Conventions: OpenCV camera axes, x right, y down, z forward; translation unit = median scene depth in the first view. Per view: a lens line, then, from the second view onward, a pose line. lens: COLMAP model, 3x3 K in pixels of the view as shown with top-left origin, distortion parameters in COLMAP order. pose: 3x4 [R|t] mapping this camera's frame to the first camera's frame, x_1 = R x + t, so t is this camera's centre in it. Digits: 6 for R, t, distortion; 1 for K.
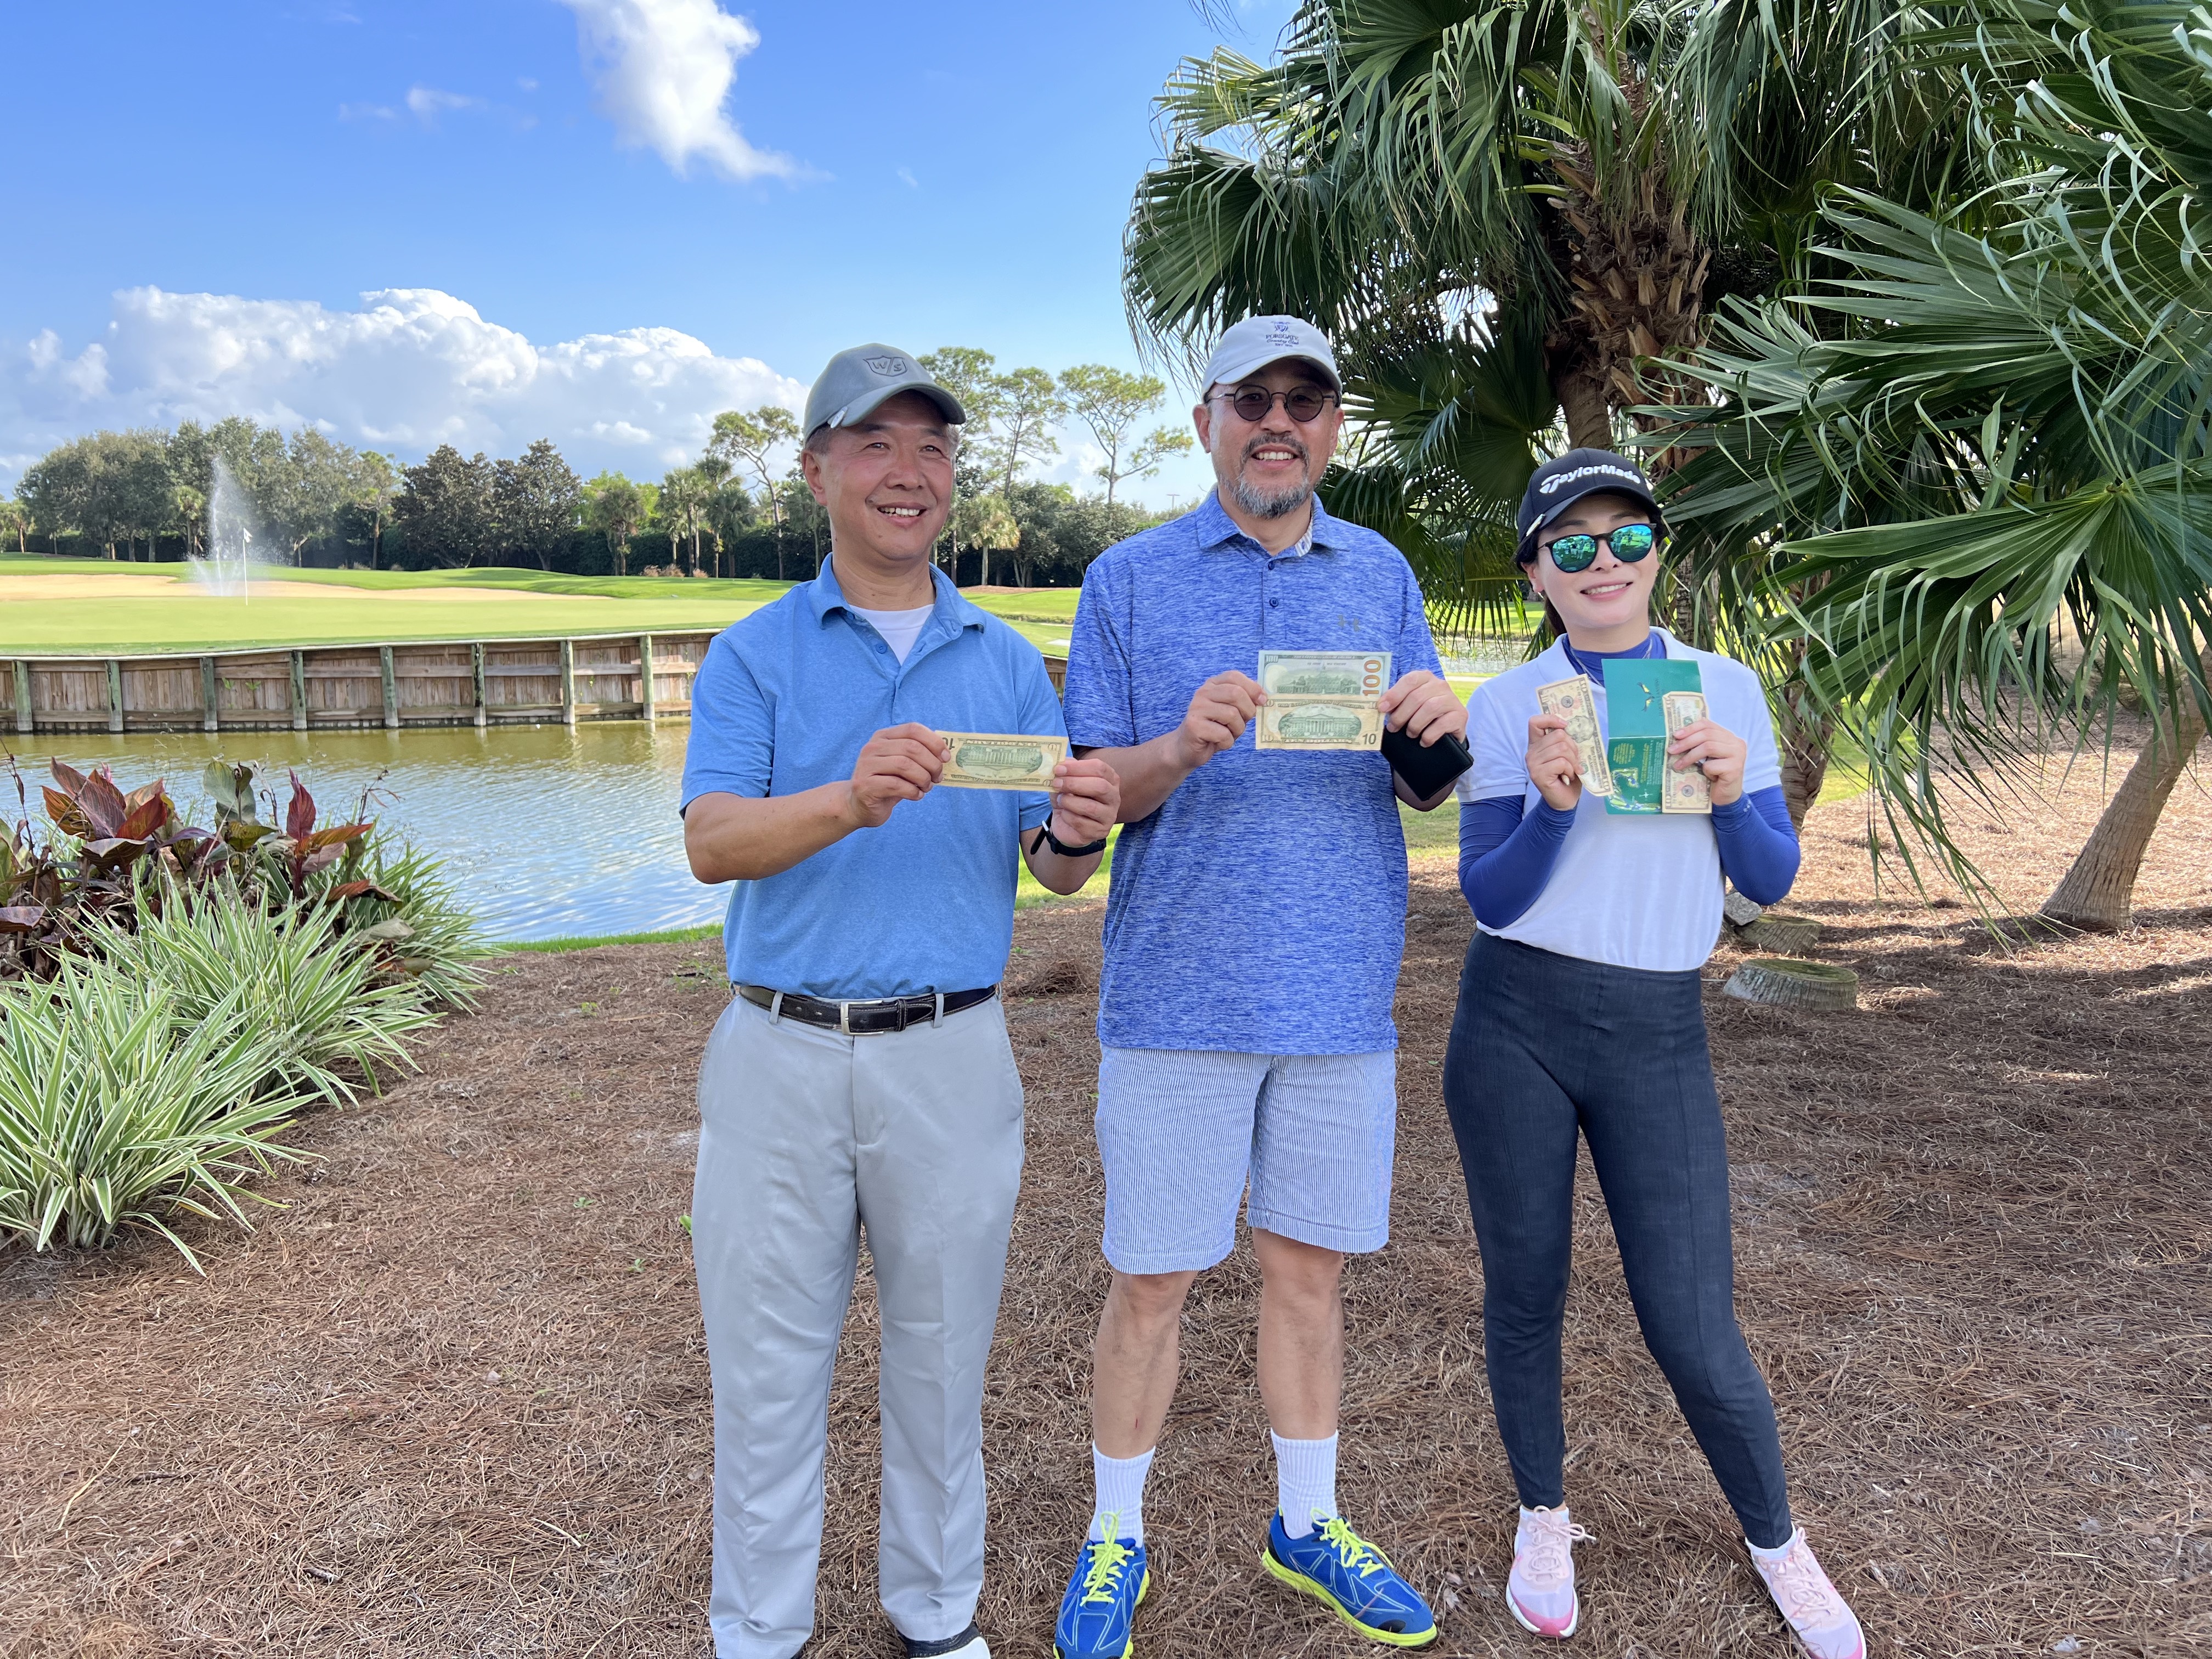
lens RADIAL K [[1656.6, 0, 1156.3], [0, 1656.6, 832.1], [0, 0, 1]] dist [0.098945, -0.108151]
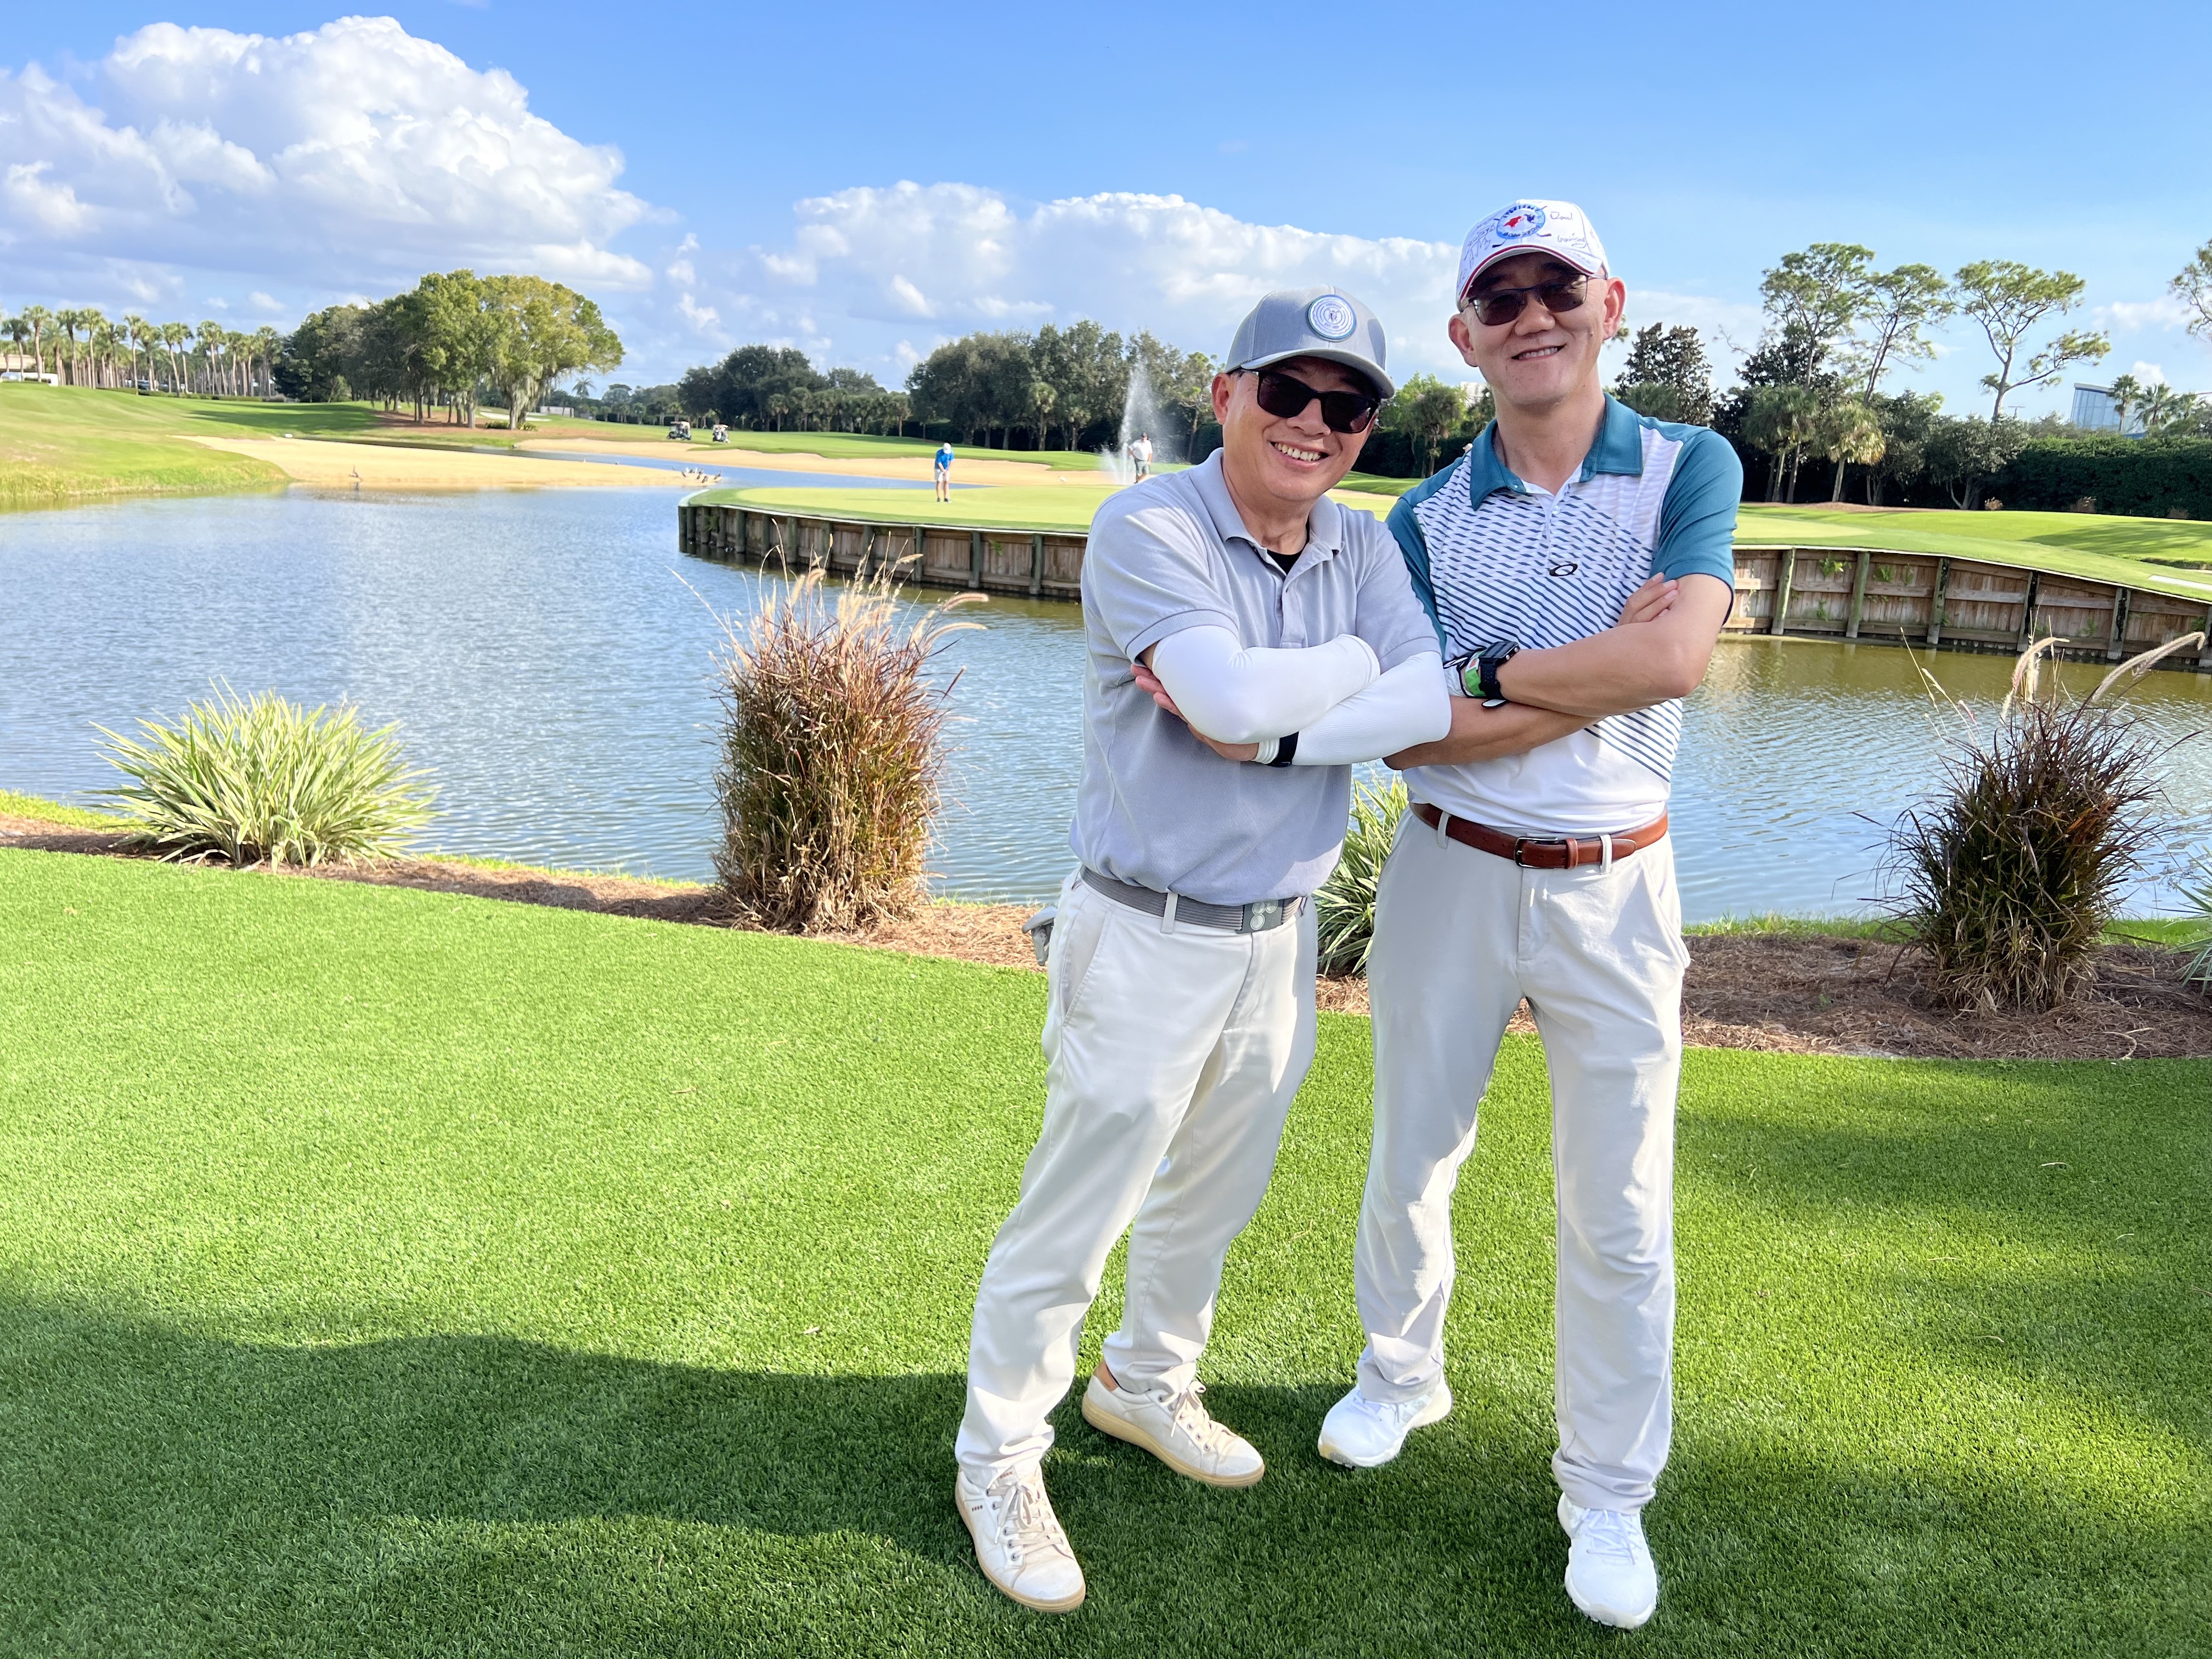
lens RADIAL K [[1677.2, 0, 1126.2], [0, 1677.2, 803.4], [0, 0, 1]] dist [0.049027, -0.048530]
pose [[0.919654, 0.116493, -0.375055, -0.089927], [-0.102264, 0.993083, 0.057697, 0.003419], [0.379182, -0.014707, 0.925205, -0.019000]]
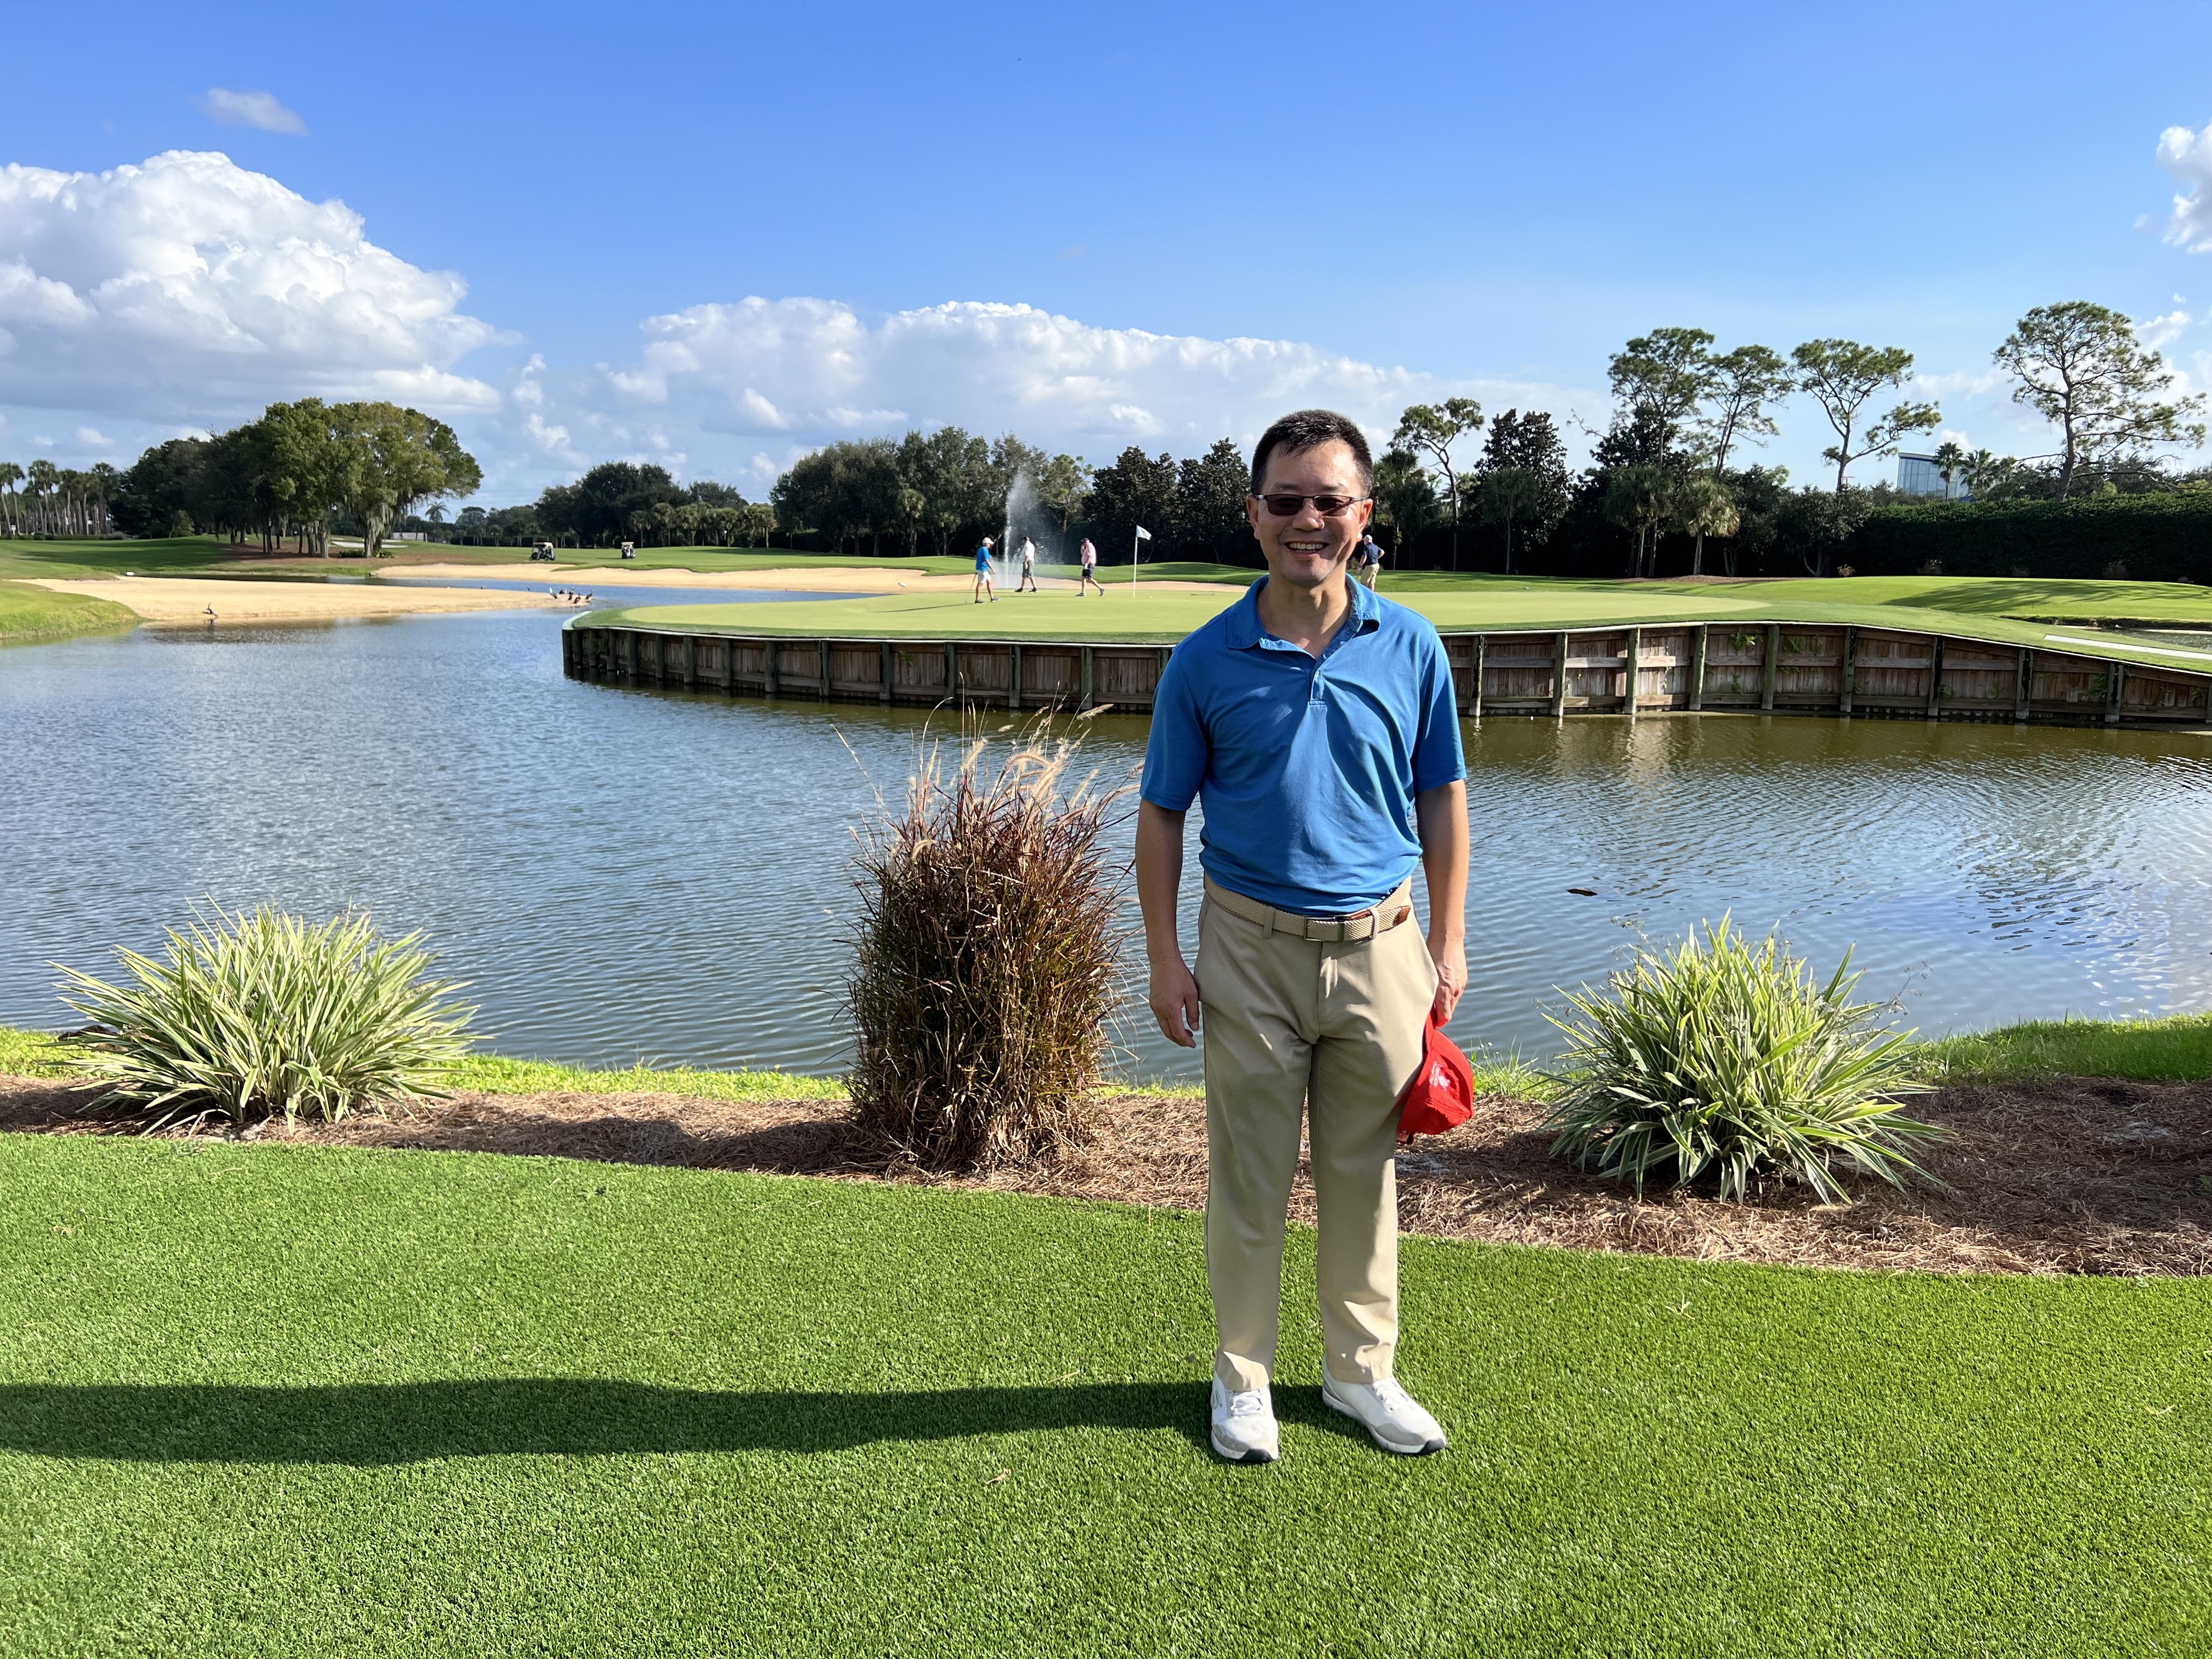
lens RADIAL K [[1659.0, 0, 1115.5], [0, 1659.0, 822.2], [0, 0, 1]] dist [0.062312, -0.070163]
pose [[0.948365, 0.050245, -0.313176, -0.106927], [-0.050157, 0.998706, 0.008345, 0.001430], [0.313190, 0.007794, 0.949658, -0.011576]]
